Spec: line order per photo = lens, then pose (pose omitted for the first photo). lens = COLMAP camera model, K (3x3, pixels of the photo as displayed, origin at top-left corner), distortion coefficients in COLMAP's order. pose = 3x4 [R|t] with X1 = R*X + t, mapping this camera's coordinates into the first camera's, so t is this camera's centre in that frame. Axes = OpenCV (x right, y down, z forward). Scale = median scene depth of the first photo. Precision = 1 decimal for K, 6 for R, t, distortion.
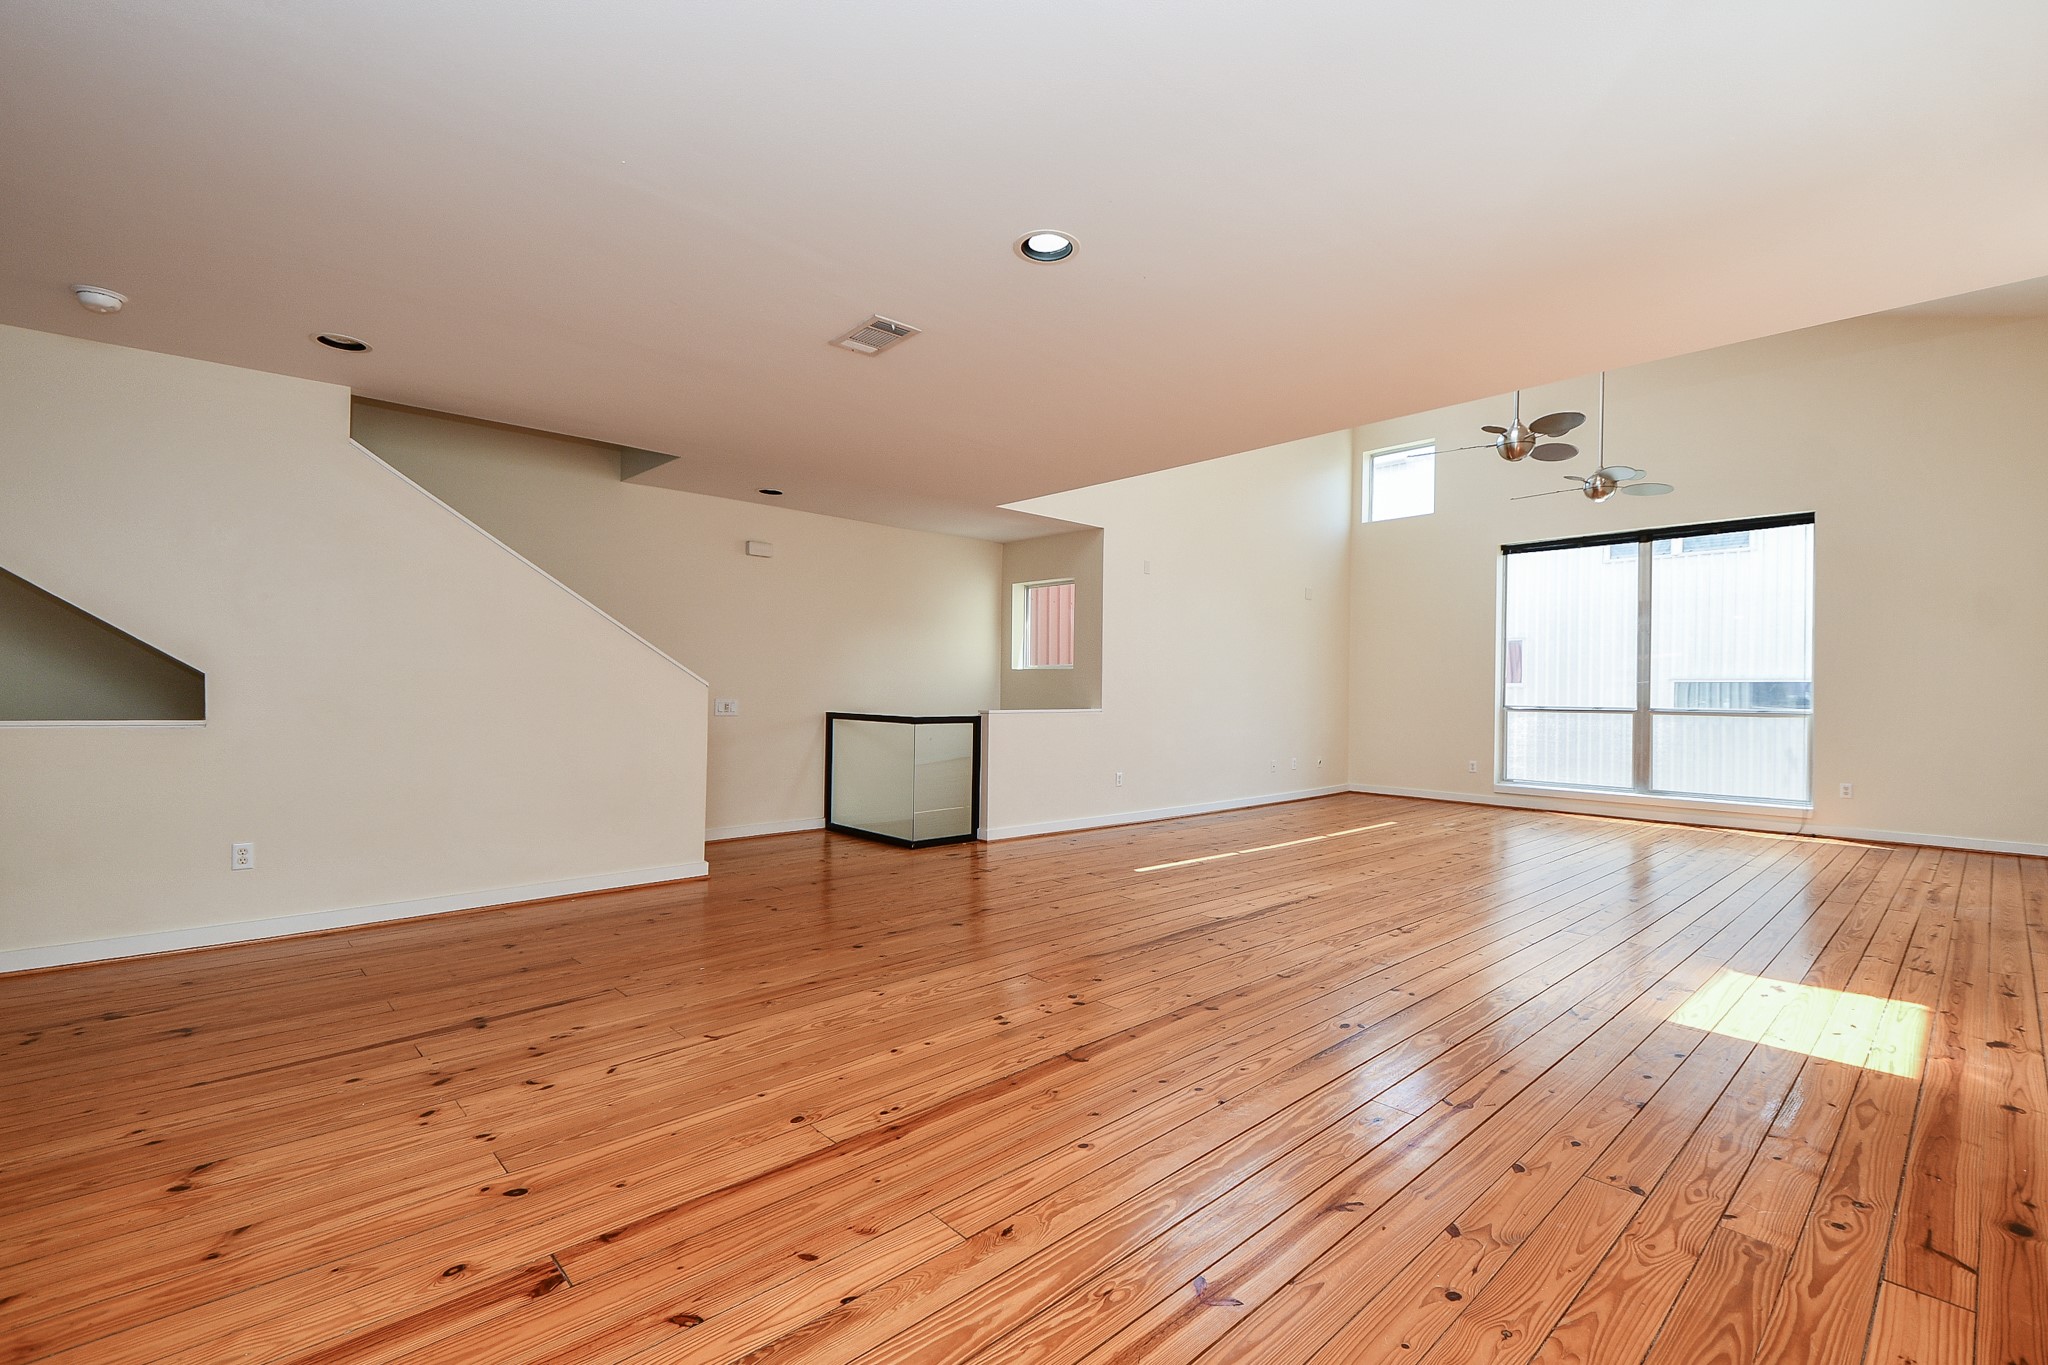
lens RADIAL K [[899.9, 0, 1033.6], [0, 899.9, 692.8], [0, 0, 1]] dist [0.036000, -0.015804]
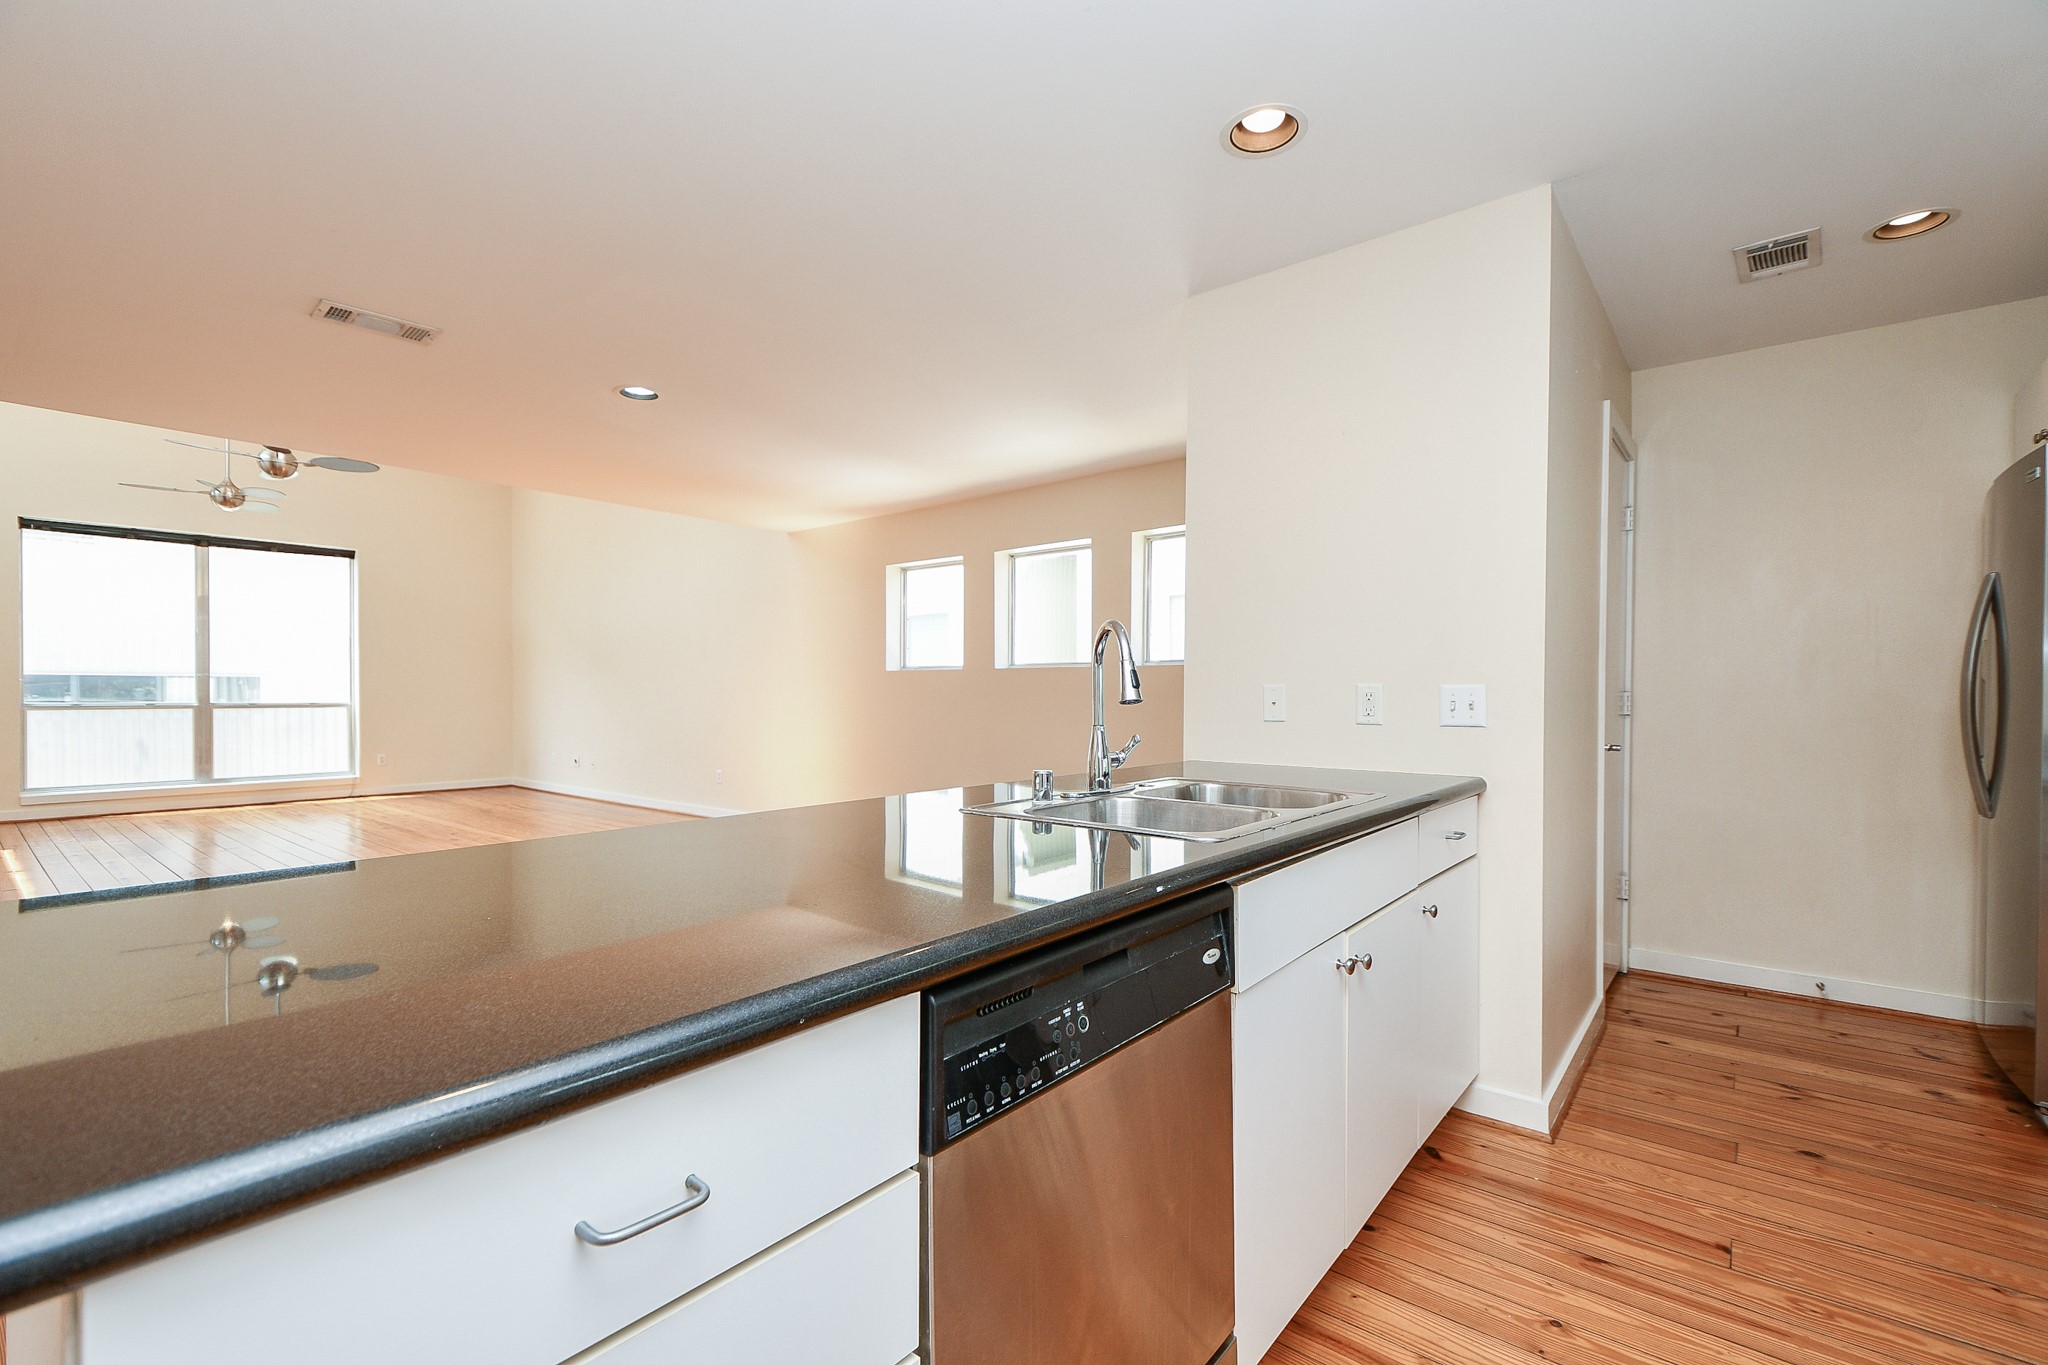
lens RADIAL K [[905.5, 0, 1032.3], [0, 905.5, 693.0], [0, 0, 1]] dist [0.001780, -0.004610]
pose [[-0.139466, -0.012556, 0.990147, -0.708288], [-0.001136, 0.999921, 0.012520, -0.012672], [-0.990226, 0.000622, -0.139469, 0.270419]]
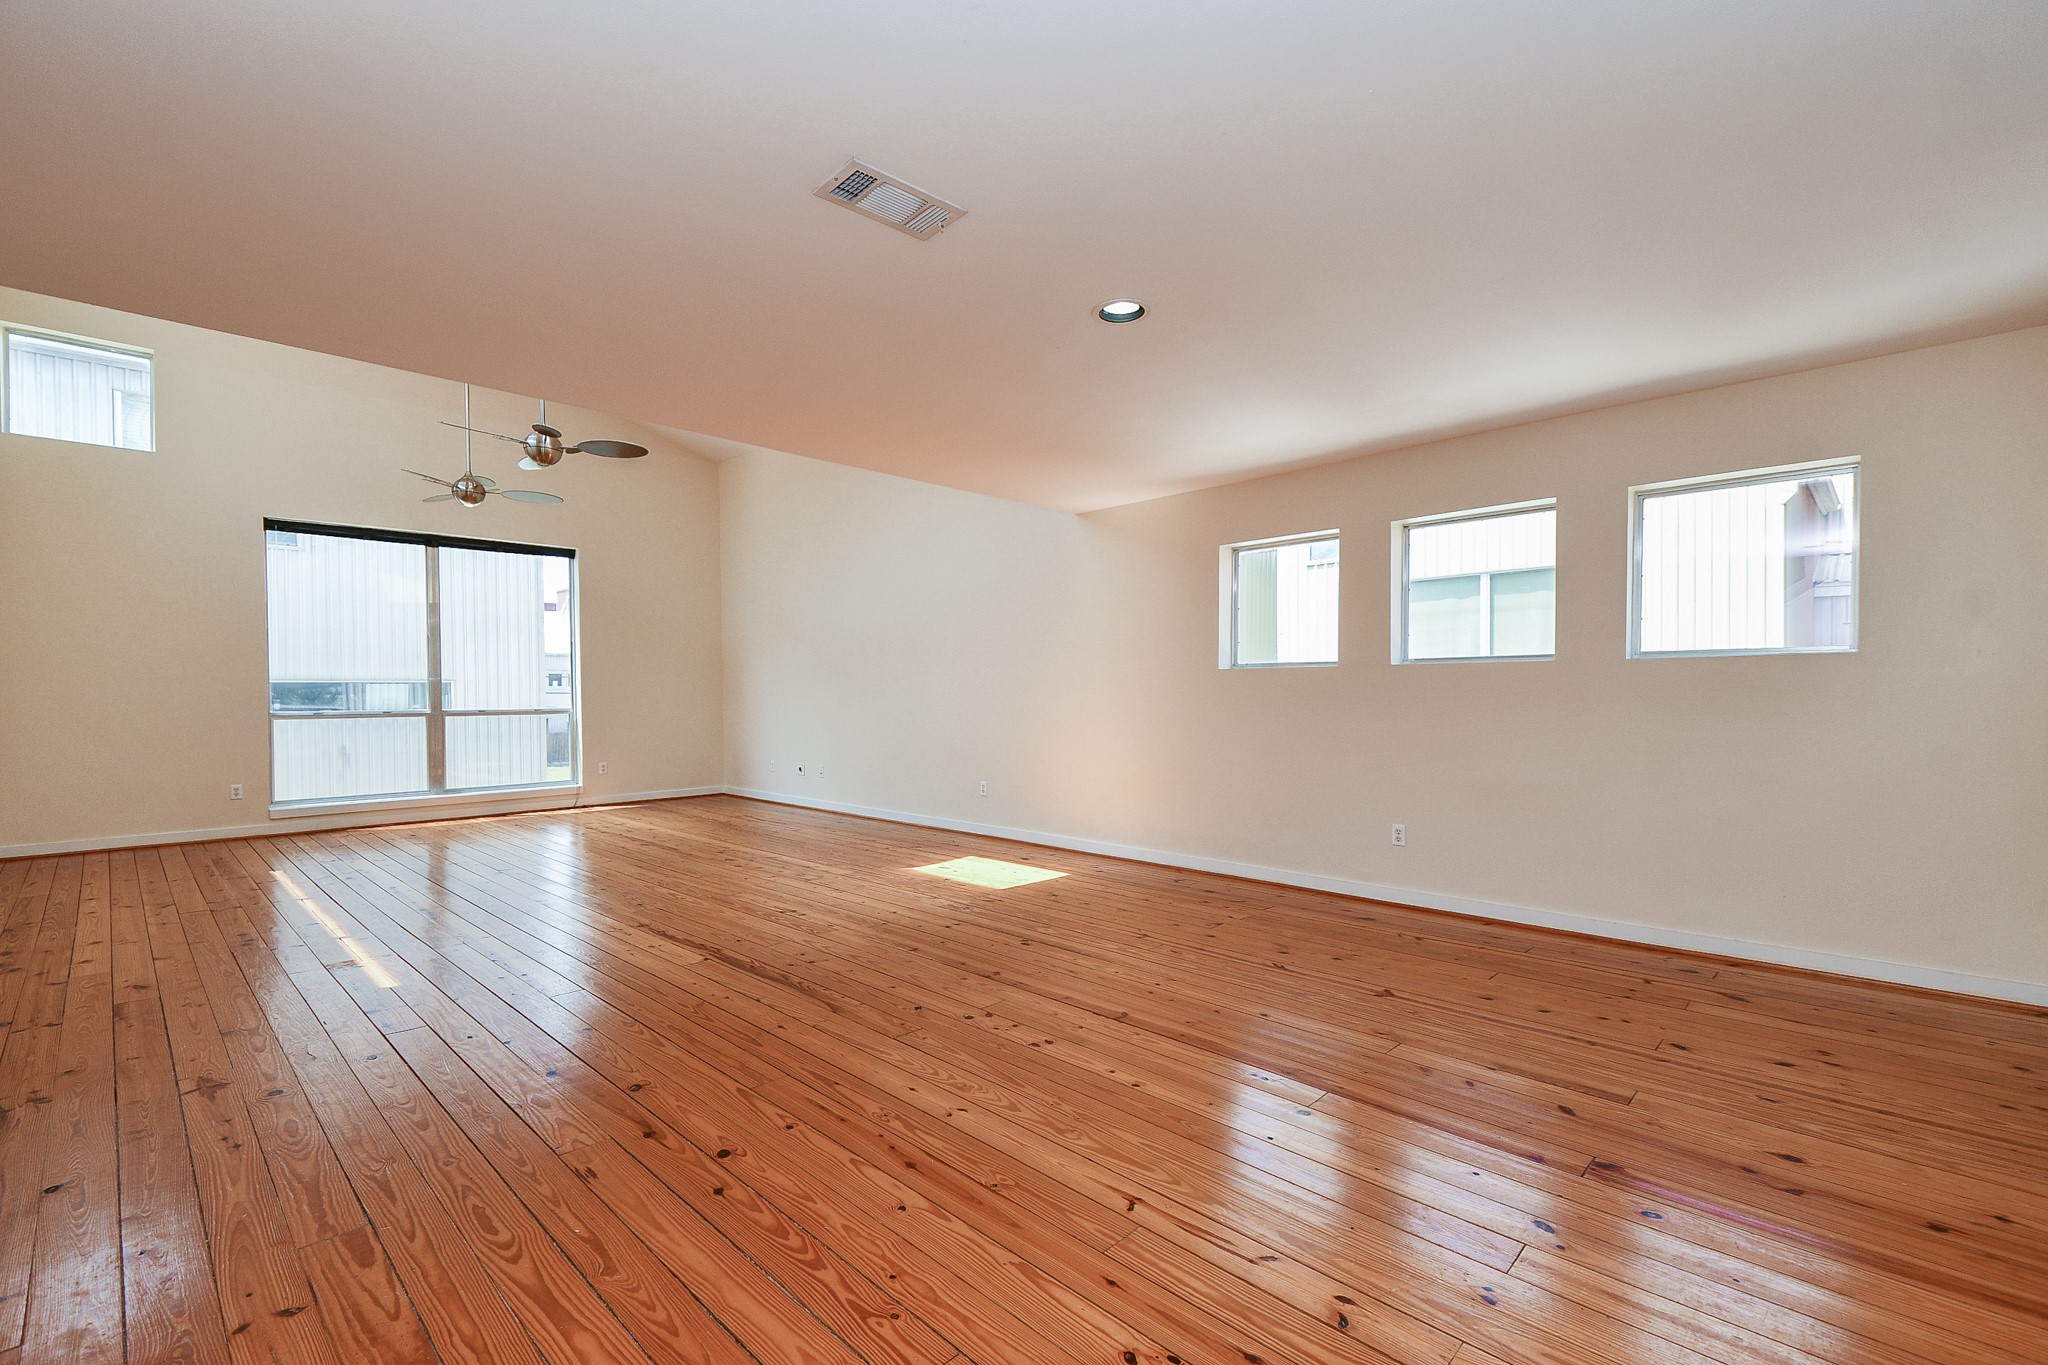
lens RADIAL K [[898.9, 0, 1020.6], [0, 898.9, 698.3], [0, 0, 1]] dist [0.032632, -0.017877]
pose [[-0.040865, -0.019392, 0.998976, -0.517249], [0.008776, 0.999766, 0.019767, -0.015413], [-0.999126, 0.009575, -0.040685, 0.546668]]
